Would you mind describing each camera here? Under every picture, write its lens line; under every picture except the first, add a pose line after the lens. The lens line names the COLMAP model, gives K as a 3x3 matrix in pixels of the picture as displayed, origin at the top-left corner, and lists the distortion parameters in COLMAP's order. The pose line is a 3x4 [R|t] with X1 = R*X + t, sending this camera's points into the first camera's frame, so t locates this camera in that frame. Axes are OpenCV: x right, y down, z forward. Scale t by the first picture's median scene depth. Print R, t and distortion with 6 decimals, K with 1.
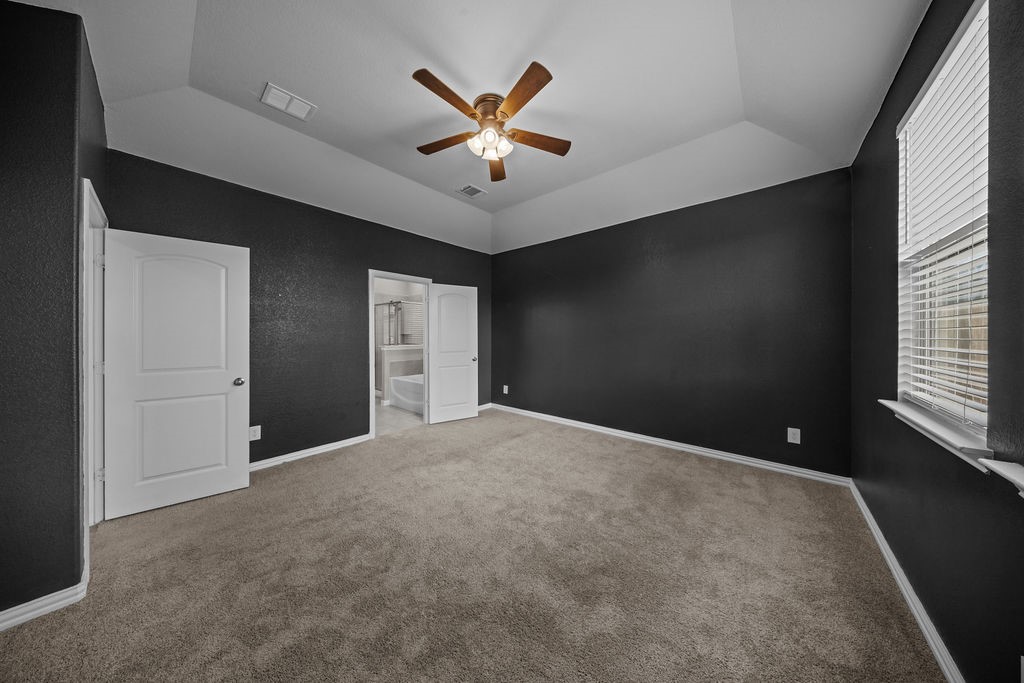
lens RADIAL K [[301.7, 0, 514.6], [0, 301.7, 341.7], [0, 0, 1]] dist [-0.001153, -0.000524]
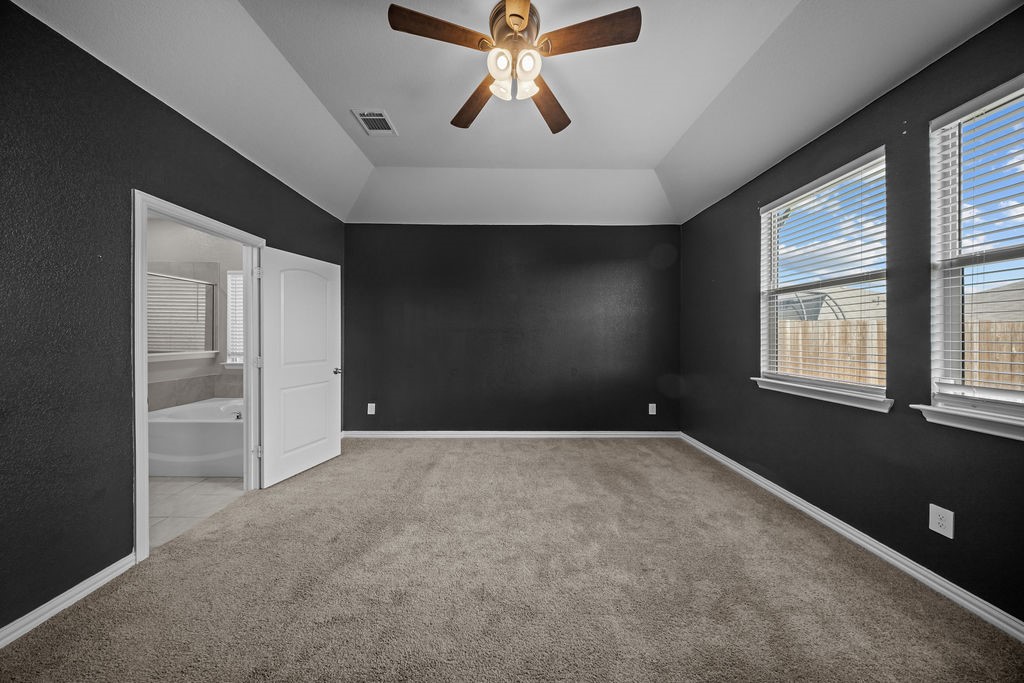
lens RADIAL K [[301.7, 0, 510.8], [0, 301.7, 340.4], [0, 0, 1]] dist [-0.001153, -0.000524]
pose [[0.753407, -0.009240, 0.657490, -0.440518], [0.011662, 0.999932, 0.000690, -0.010815], [-0.657451, 0.007148, 0.753463, 0.359528]]
